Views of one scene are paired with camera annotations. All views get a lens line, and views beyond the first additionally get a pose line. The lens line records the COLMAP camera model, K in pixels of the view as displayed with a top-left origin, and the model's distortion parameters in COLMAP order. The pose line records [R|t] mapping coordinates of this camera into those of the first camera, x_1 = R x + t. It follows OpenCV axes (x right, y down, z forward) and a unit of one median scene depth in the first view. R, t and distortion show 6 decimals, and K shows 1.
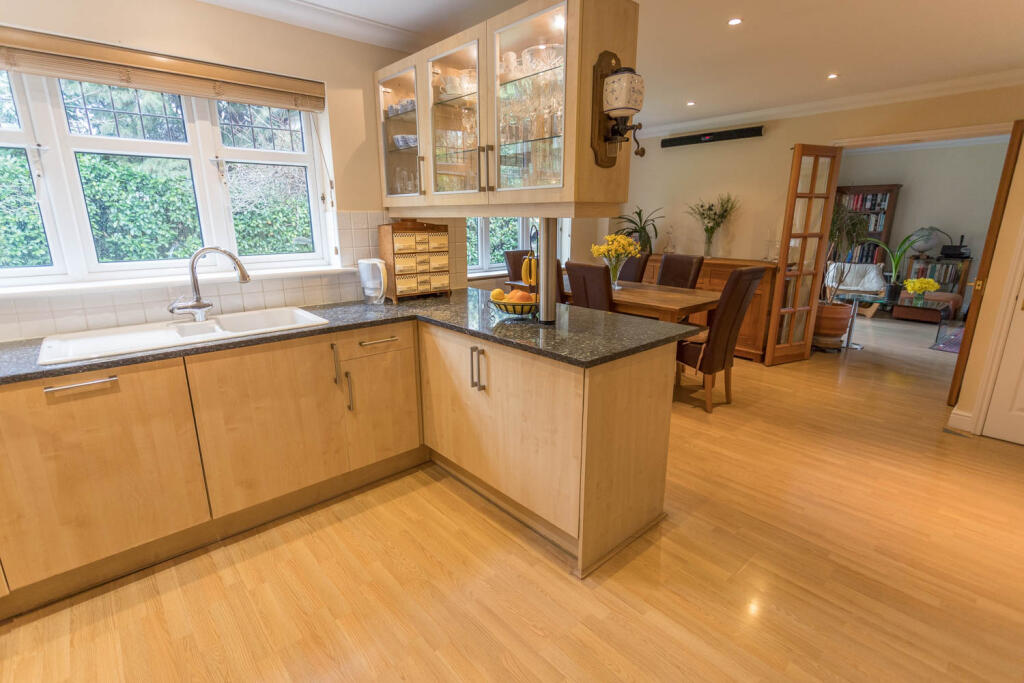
lens RADIAL K [[493.6, 0, 506.3], [0, 493.6, 345.6], [0, 0, 1]] dist [0.003497, -0.000018]
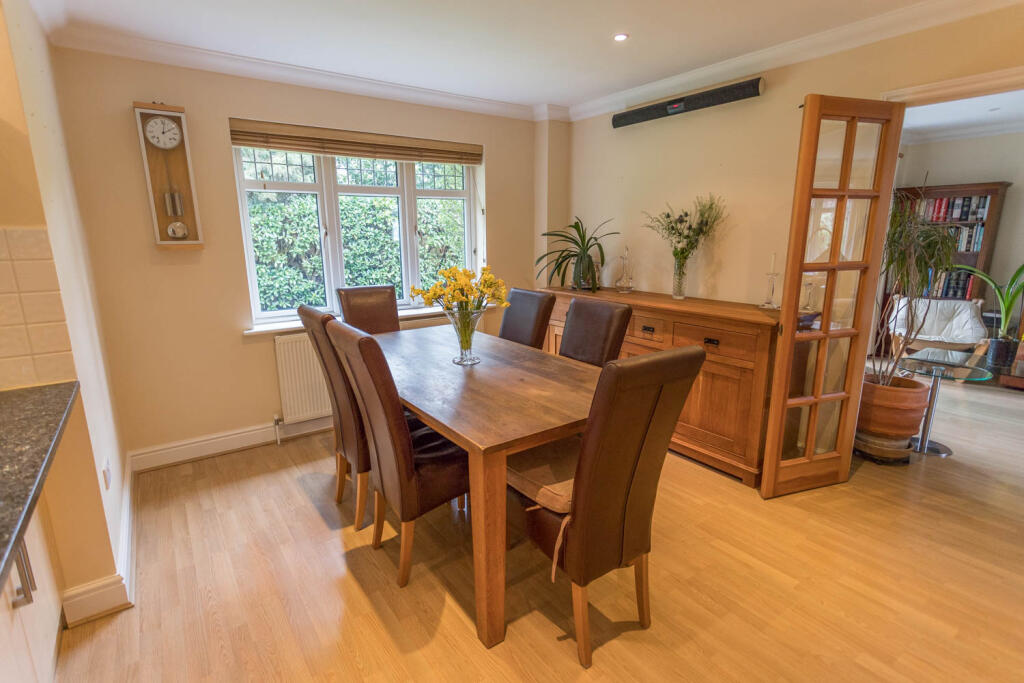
lens RADIAL K [[493.6, 0, 517.0], [0, 493.6, 340.5], [0, 0, 1]] dist [0.003497, -0.000018]
pose [[0.995276, 0.016499, -0.095678, 0.269583], [-0.020052, 0.999140, -0.036296, -0.099048], [0.094997, 0.038043, 0.994750, 0.370368]]
